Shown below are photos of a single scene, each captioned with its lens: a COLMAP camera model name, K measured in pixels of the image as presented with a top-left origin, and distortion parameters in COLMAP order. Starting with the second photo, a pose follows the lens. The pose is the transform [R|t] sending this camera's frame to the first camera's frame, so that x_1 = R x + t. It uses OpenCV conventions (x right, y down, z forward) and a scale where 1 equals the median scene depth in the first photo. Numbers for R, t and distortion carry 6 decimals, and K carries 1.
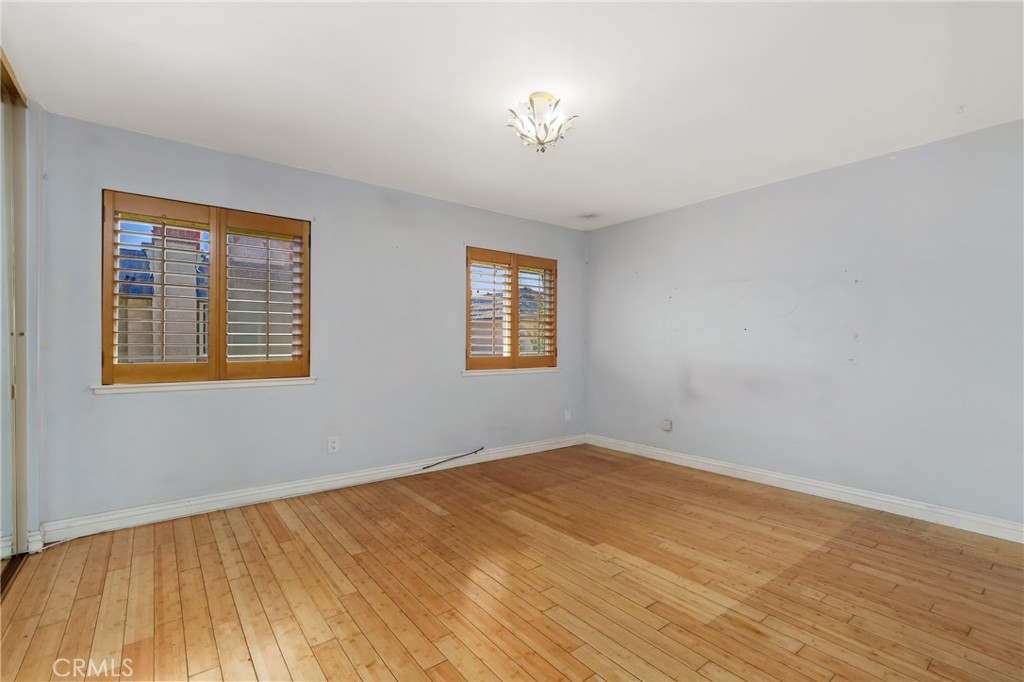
lens RADIAL K [[465.9, 0, 513.2], [0, 465.9, 342.5], [0, 0, 1]] dist [0.000491, -0.000686]
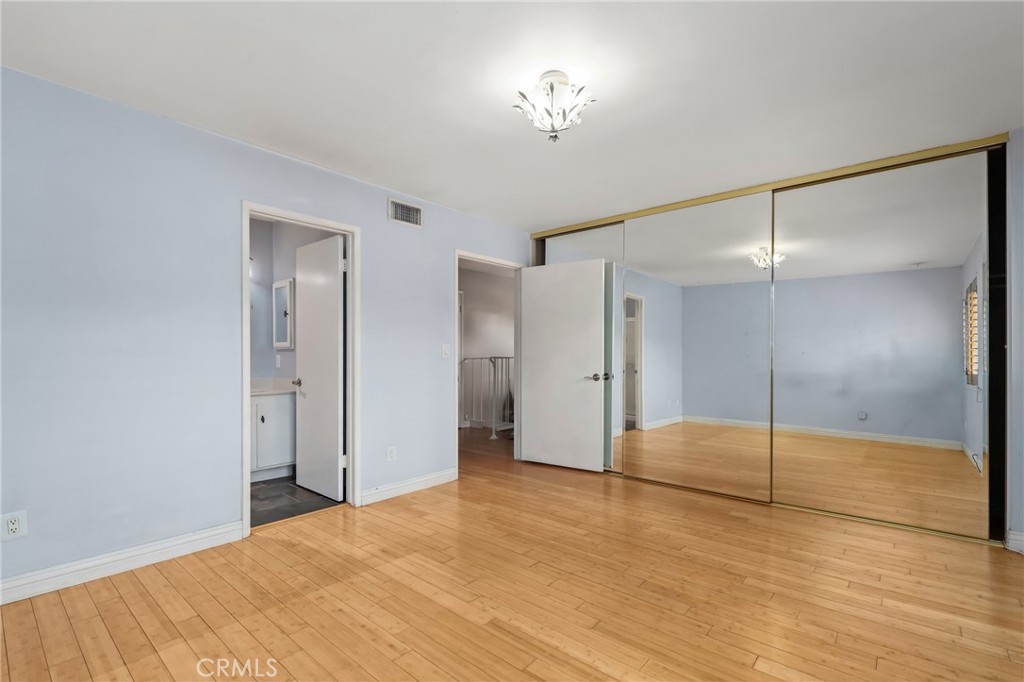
lens RADIAL K [[465.9, 0, 513.9], [0, 465.9, 348.5], [0, 0, 1]] dist [0.000491, -0.000686]
pose [[-0.979097, -0.003383, -0.203367, 0.333252], [-0.001036, 0.999932, -0.011643, 0.004596], [0.203393, -0.011189, -0.979033, 1.973114]]
